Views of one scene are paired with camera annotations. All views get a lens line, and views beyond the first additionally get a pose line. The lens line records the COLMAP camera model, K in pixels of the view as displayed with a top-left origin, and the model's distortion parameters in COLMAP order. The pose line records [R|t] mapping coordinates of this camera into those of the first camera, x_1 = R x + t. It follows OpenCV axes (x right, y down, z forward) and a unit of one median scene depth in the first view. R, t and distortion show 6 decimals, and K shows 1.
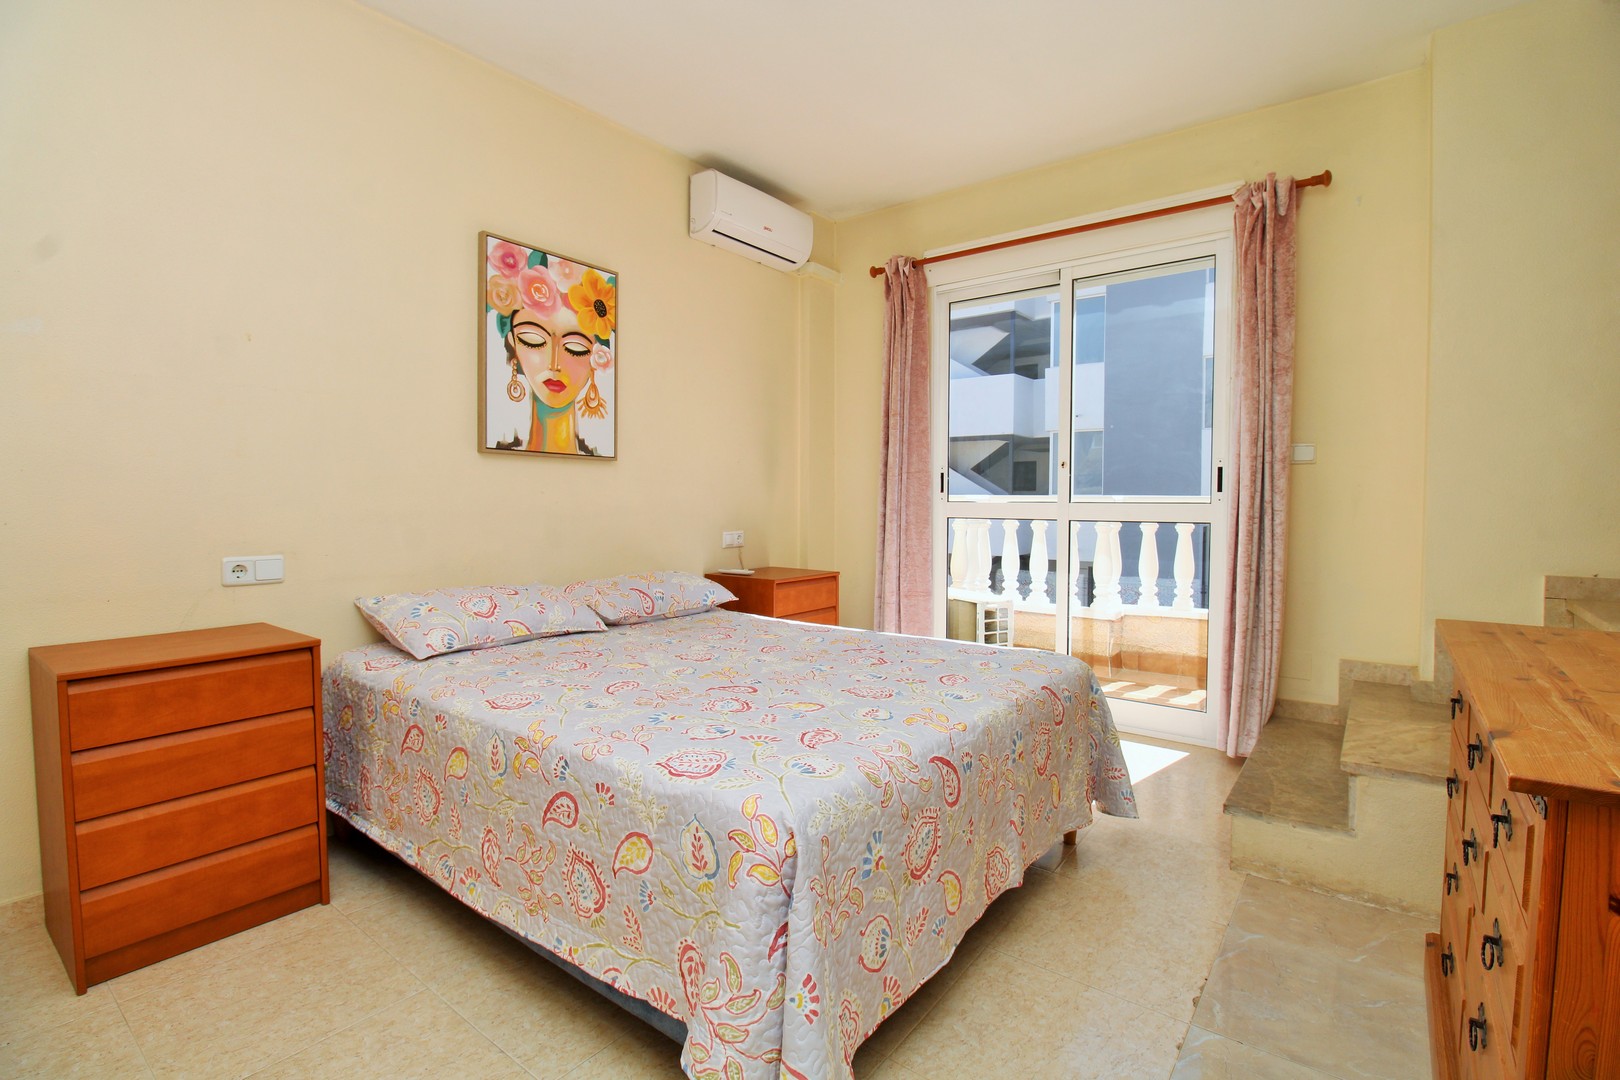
lens RADIAL K [[757.9, 0, 804.5], [0, 757.9, 528.0], [0, 0, 1]] dist [0.004667, -0.018208]
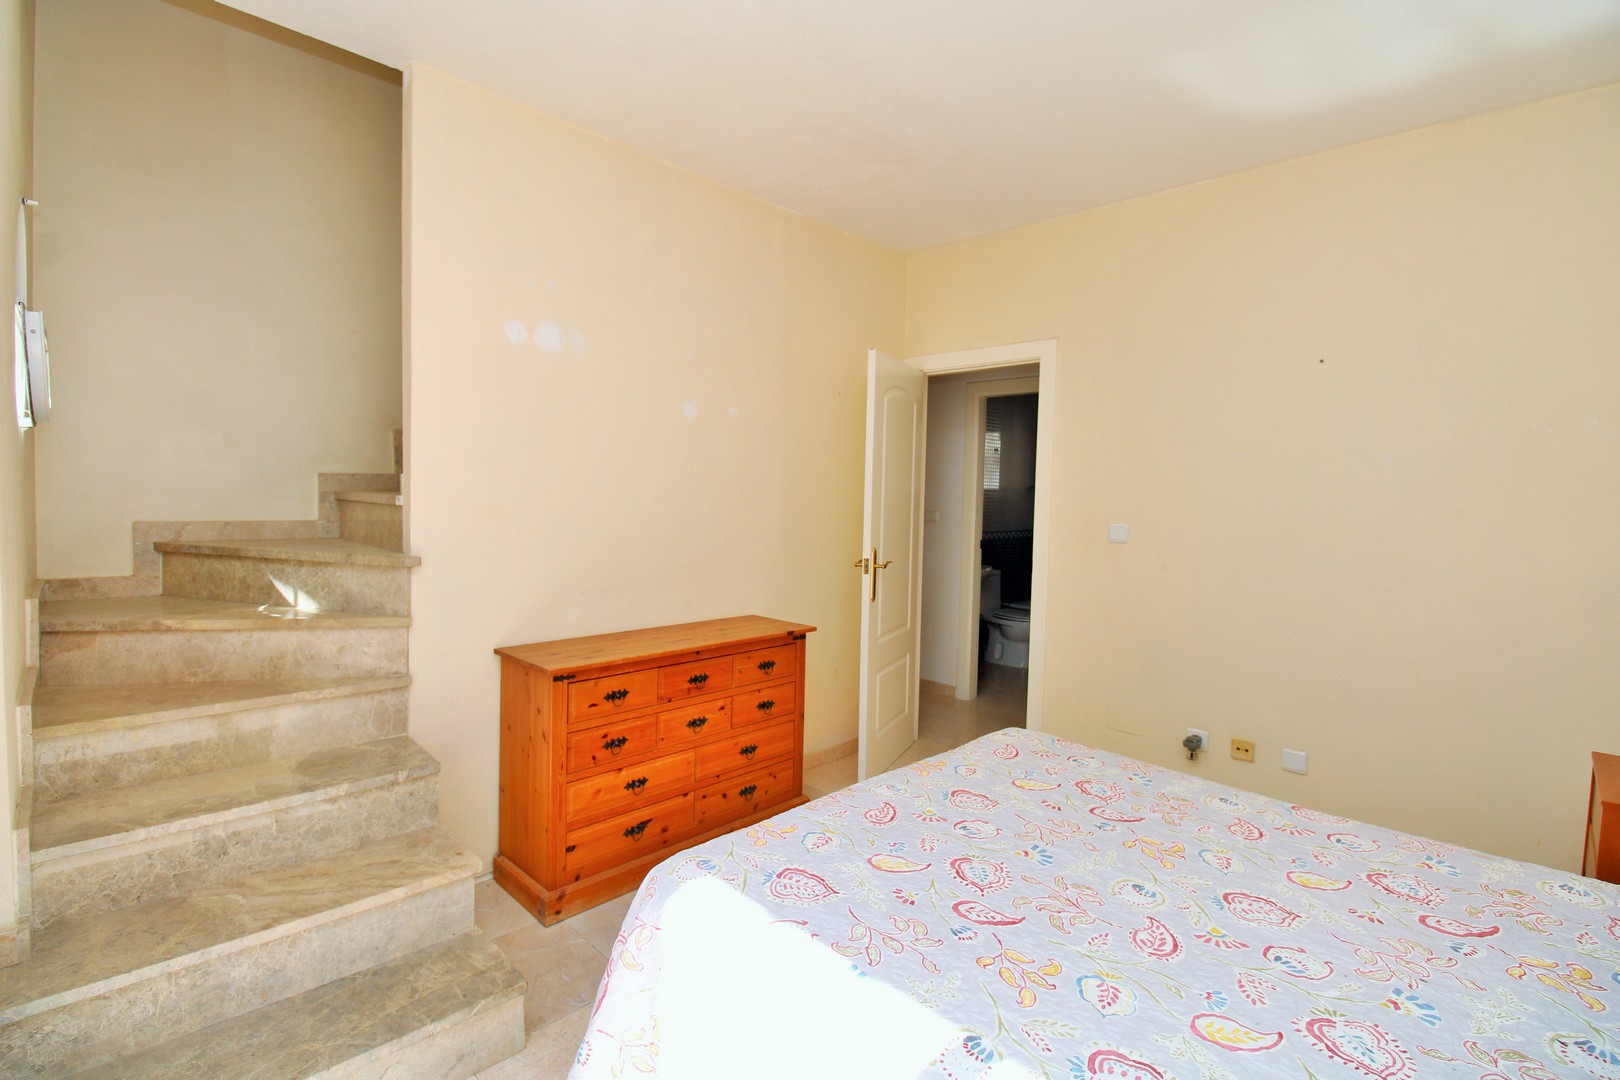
lens RADIAL K [[757.9, 0, 804.5], [0, 757.9, 528.0], [0, 0, 1]] dist [0.004667, -0.018208]
pose [[-0.992980, -0.002663, 0.118249, -0.005485], [0.003905, 0.998464, 0.055274, -0.232605], [-0.118215, 0.055348, -0.991444, 2.083142]]
